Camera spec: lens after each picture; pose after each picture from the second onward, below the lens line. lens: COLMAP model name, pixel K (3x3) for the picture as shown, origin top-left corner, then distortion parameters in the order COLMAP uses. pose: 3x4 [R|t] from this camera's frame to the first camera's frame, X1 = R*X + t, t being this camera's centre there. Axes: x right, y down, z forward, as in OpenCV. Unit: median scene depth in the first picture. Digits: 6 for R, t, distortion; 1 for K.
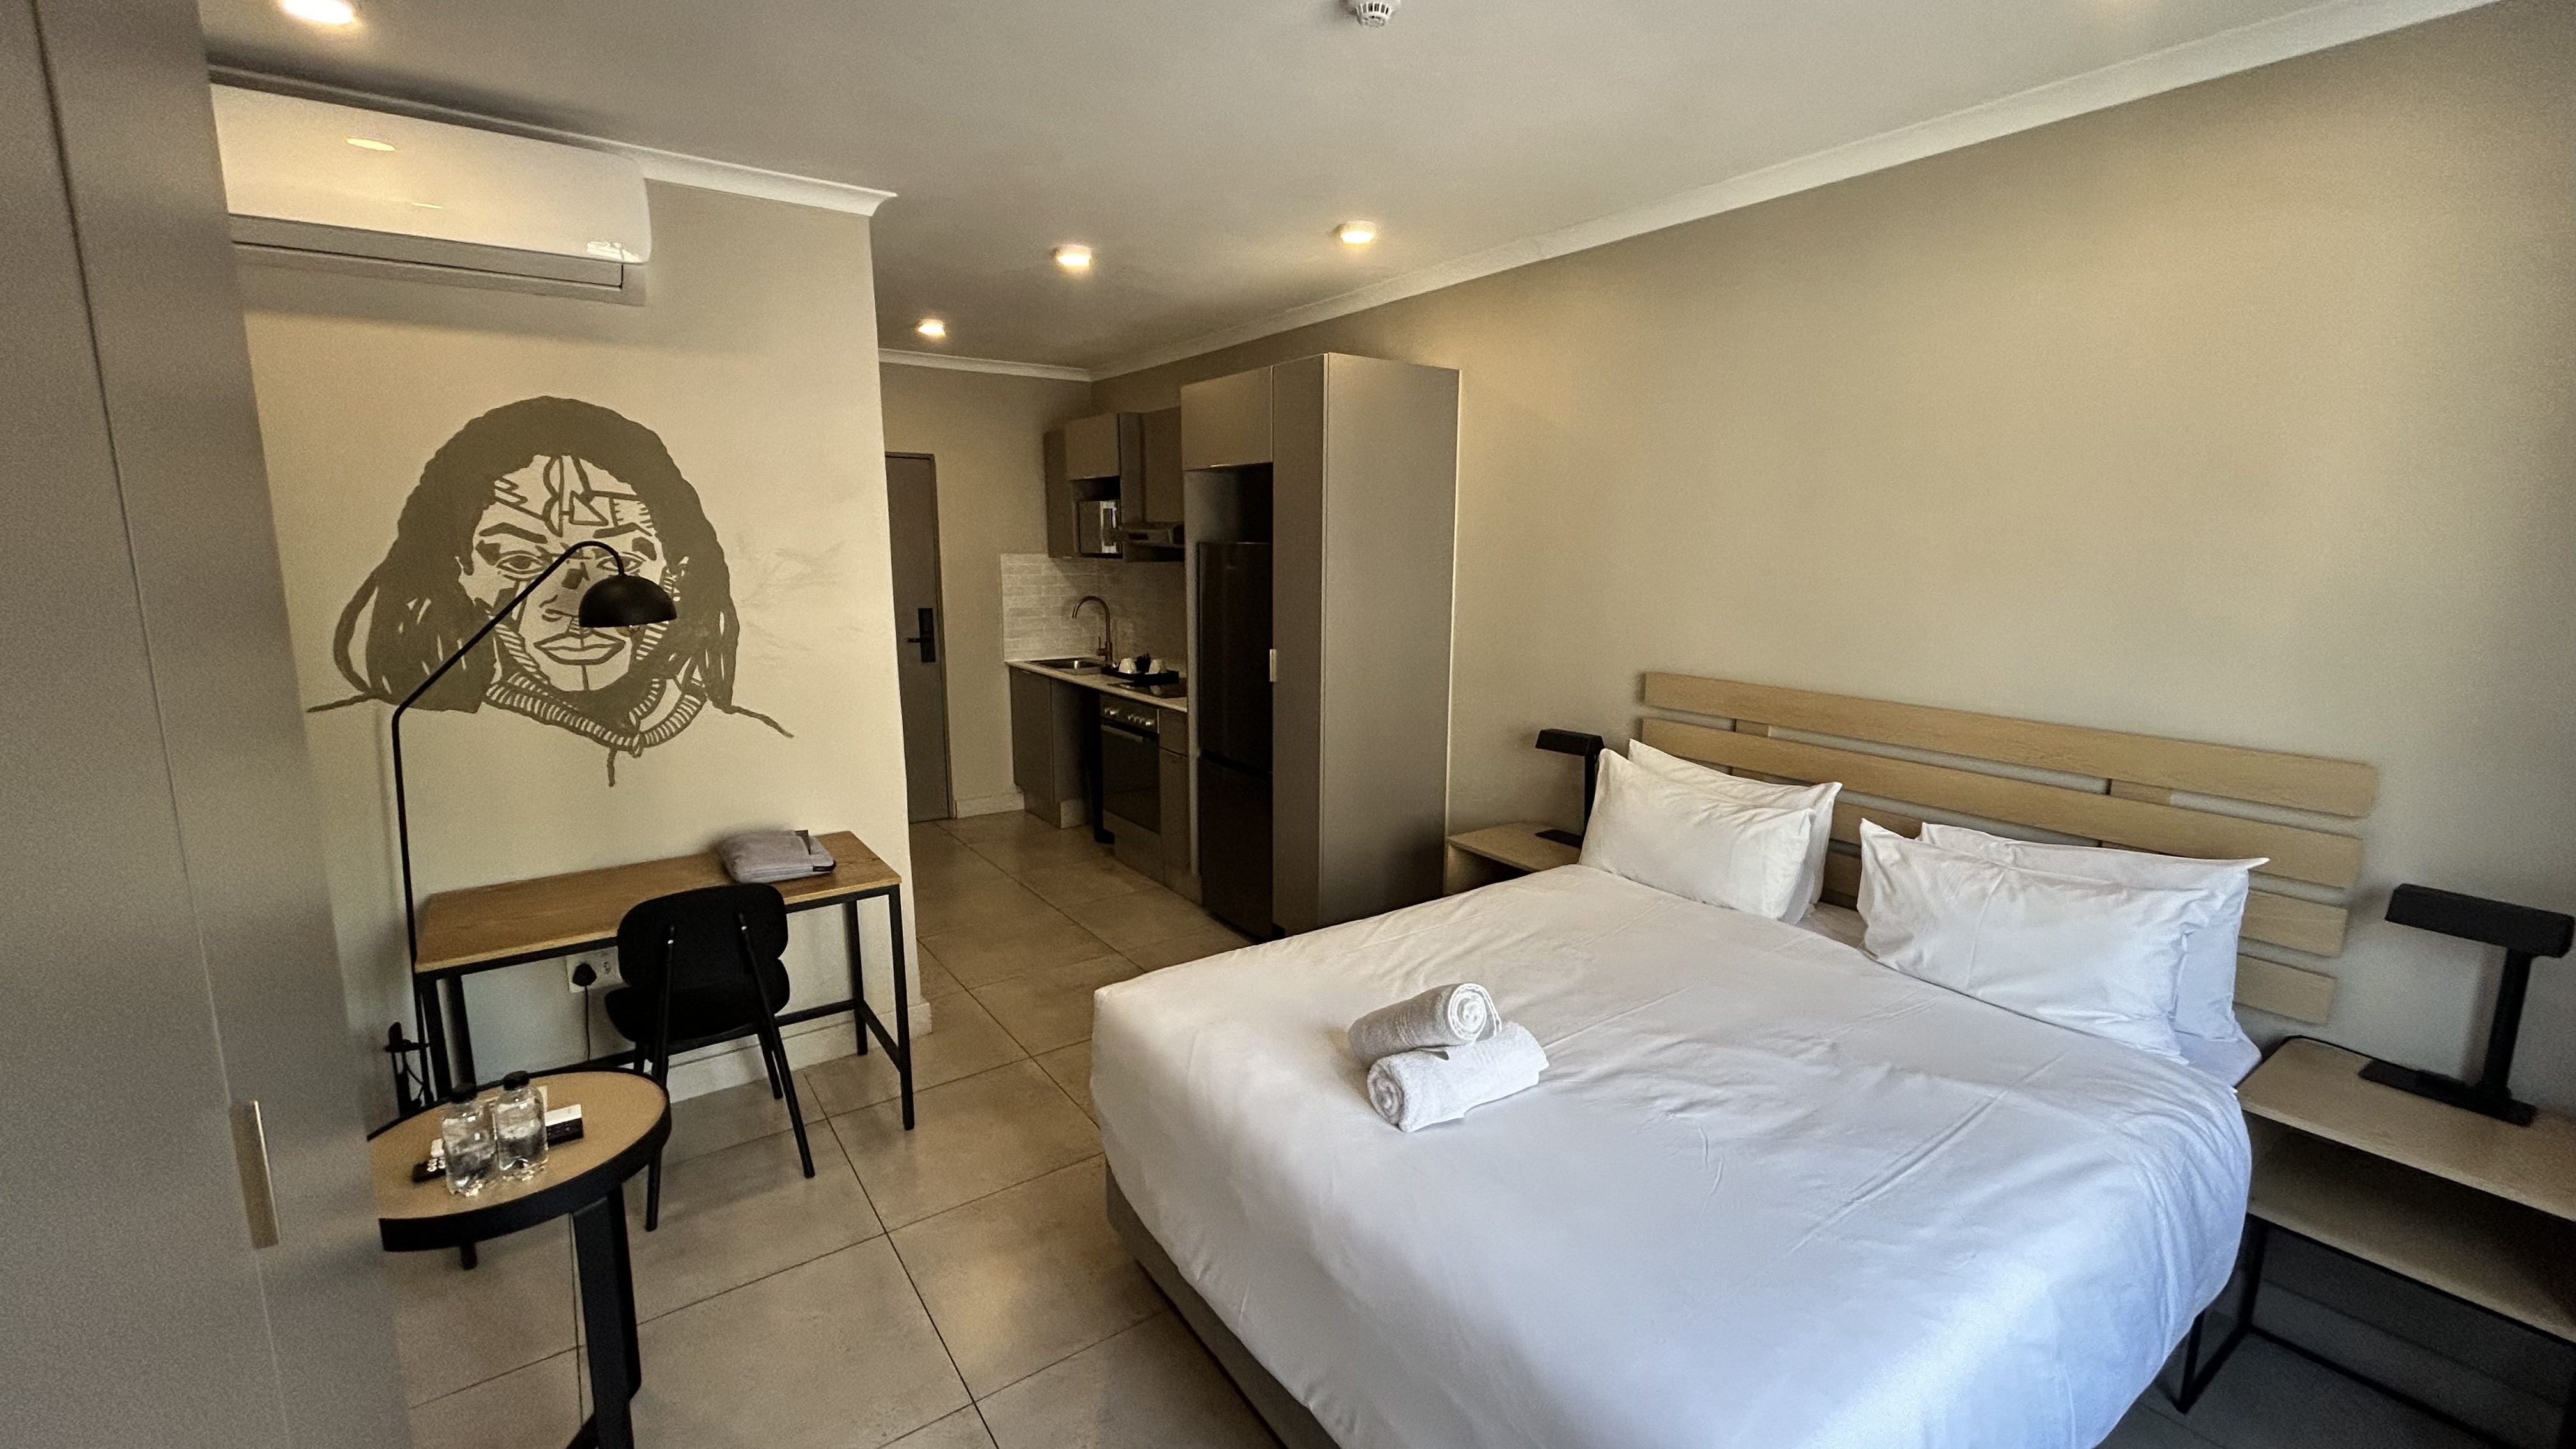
lens RADIAL K [[1052.2, 0, 1292.4], [0, 1052.2, 722.0], [0, 0, 1]] dist [-0.000237, -0.000068]
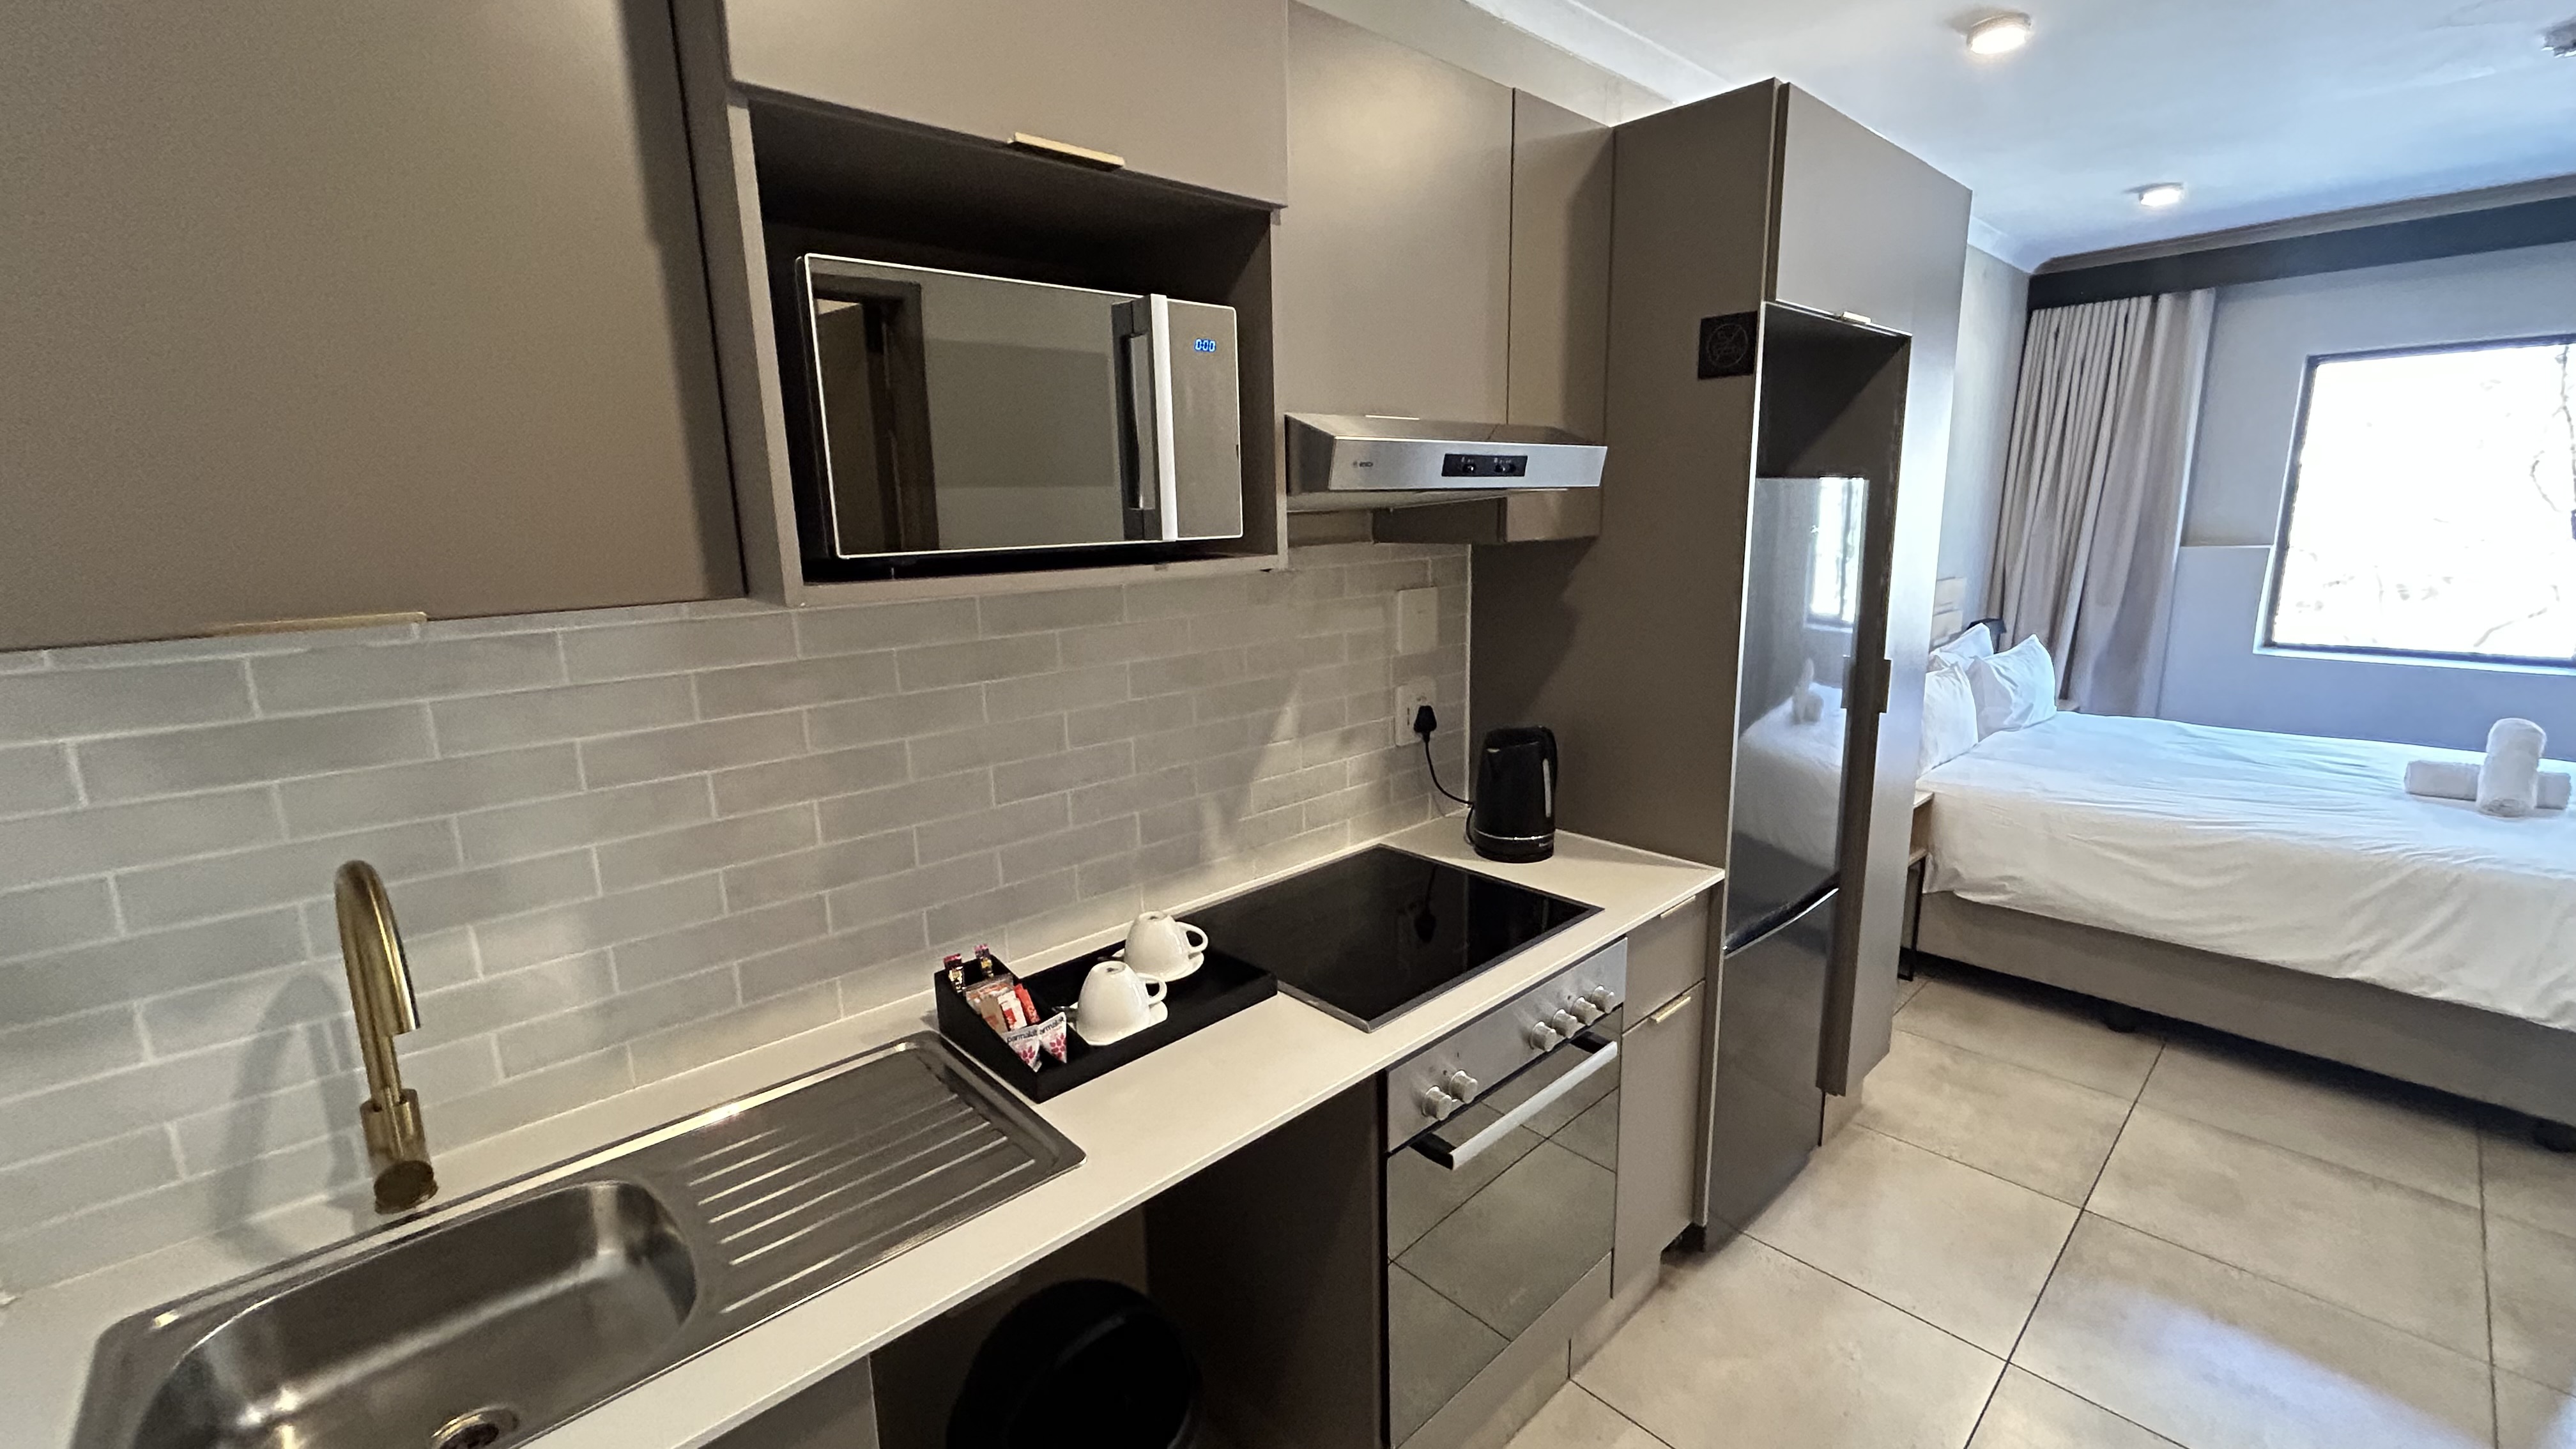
lens RADIAL K [[1052.2, 0, 1292.4], [0, 1052.2, 722.0], [0, 0, 1]] dist [-0.000237, -0.000068]
pose [[-0.125253, -0.199384, 0.971883, -0.733150], [0.194574, 0.955638, 0.221128, -0.303223], [-0.972858, 0.216800, -0.080902, 1.803565]]
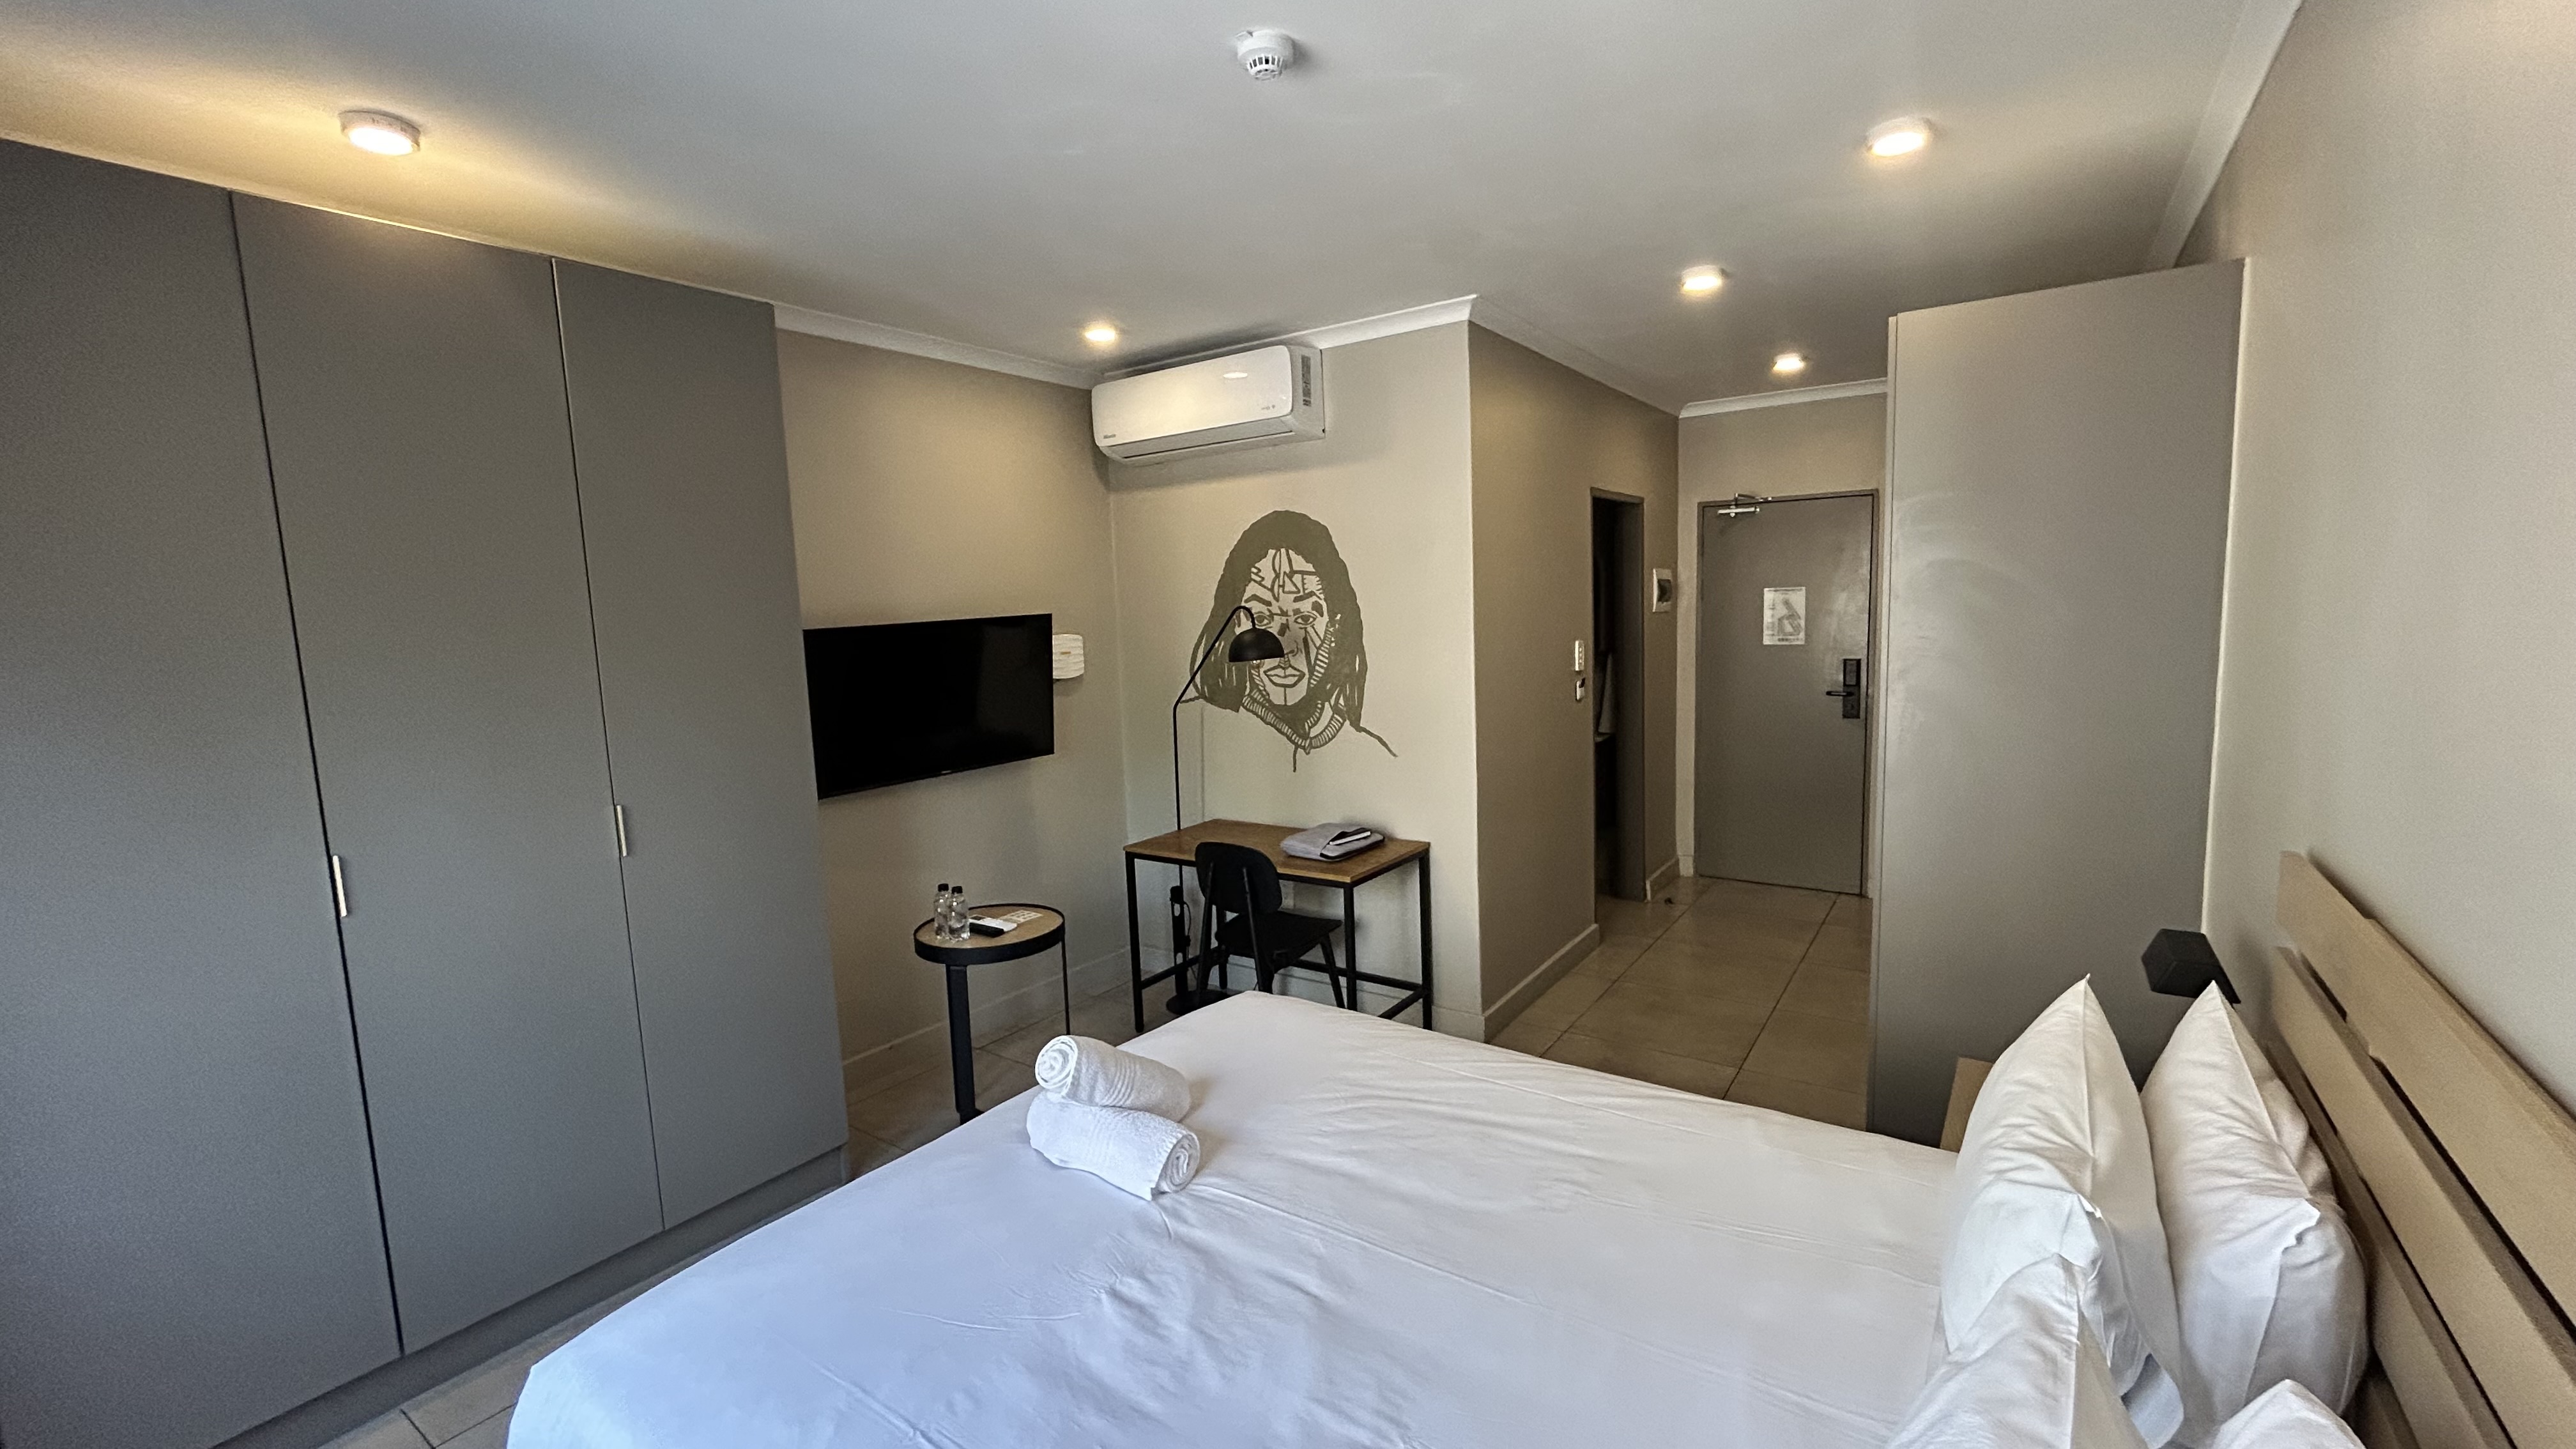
lens RADIAL K [[1052.2, 0, 1292.4], [0, 1052.2, 722.0], [0, 0, 1]] dist [-0.000237, -0.000068]
pose [[0.329261, 0.092054, -0.939741, 0.689644], [-0.127078, 0.990502, 0.052501, -0.080791], [0.935649, 0.102134, 0.337831, 0.487326]]
